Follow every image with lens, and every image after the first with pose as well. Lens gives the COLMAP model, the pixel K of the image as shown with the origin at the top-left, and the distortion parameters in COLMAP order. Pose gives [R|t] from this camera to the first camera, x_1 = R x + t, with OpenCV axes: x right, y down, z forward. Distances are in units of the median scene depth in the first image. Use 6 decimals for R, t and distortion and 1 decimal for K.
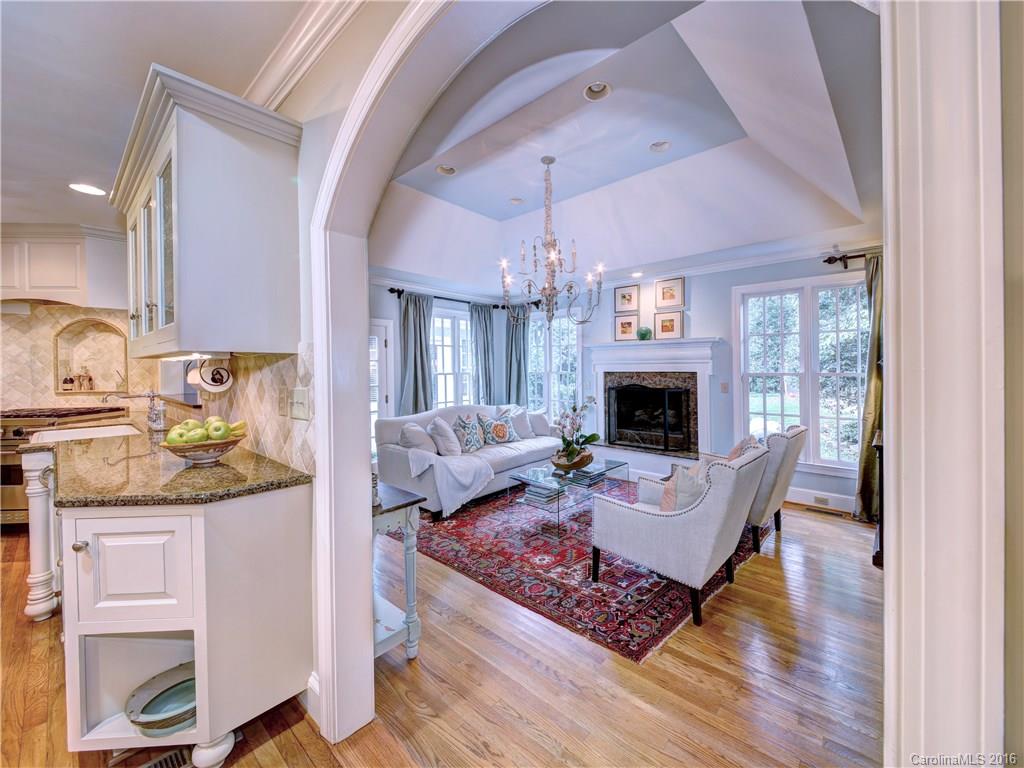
lens RADIAL K [[403.1, 0, 532.6], [0, 403.1, 370.5], [0, 0, 1]] dist [0.018330, -0.002457]
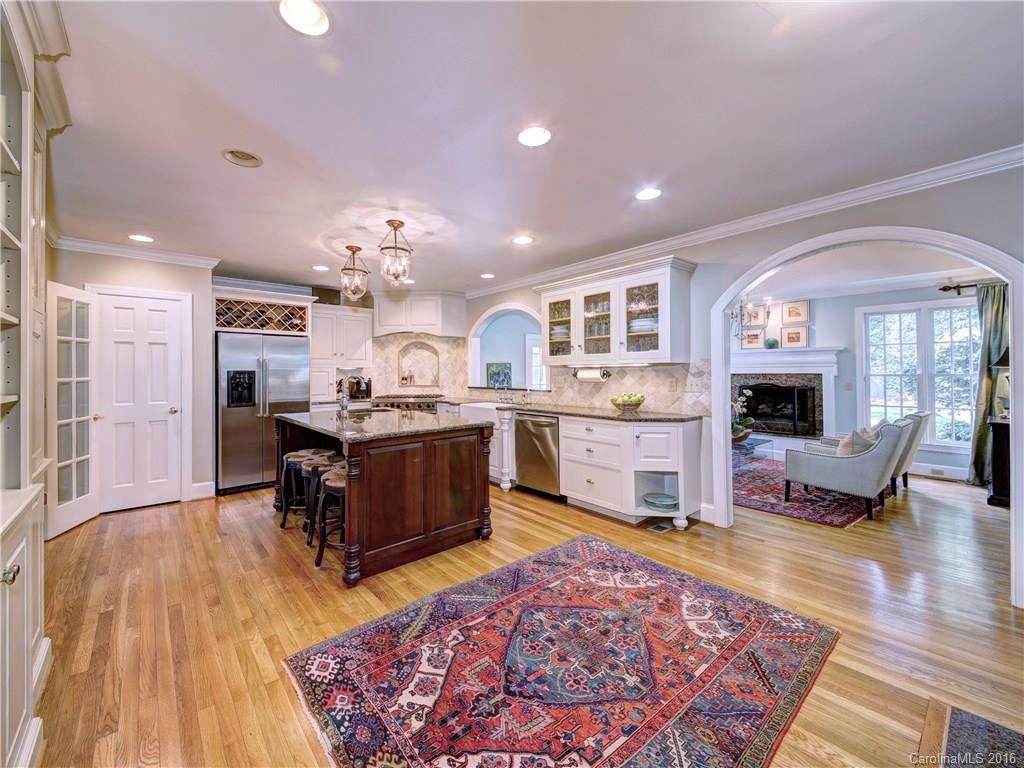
lens RADIAL K [[403.1, 0, 514.1], [0, 403.1, 373.0], [0, 0, 1]] dist [0.018330, -0.002457]
pose [[0.990396, -0.001681, -0.138248, -0.454976], [0.000720, 0.999975, -0.007000, 0.012160], [0.138256, 0.006833, 0.990373, -0.493277]]
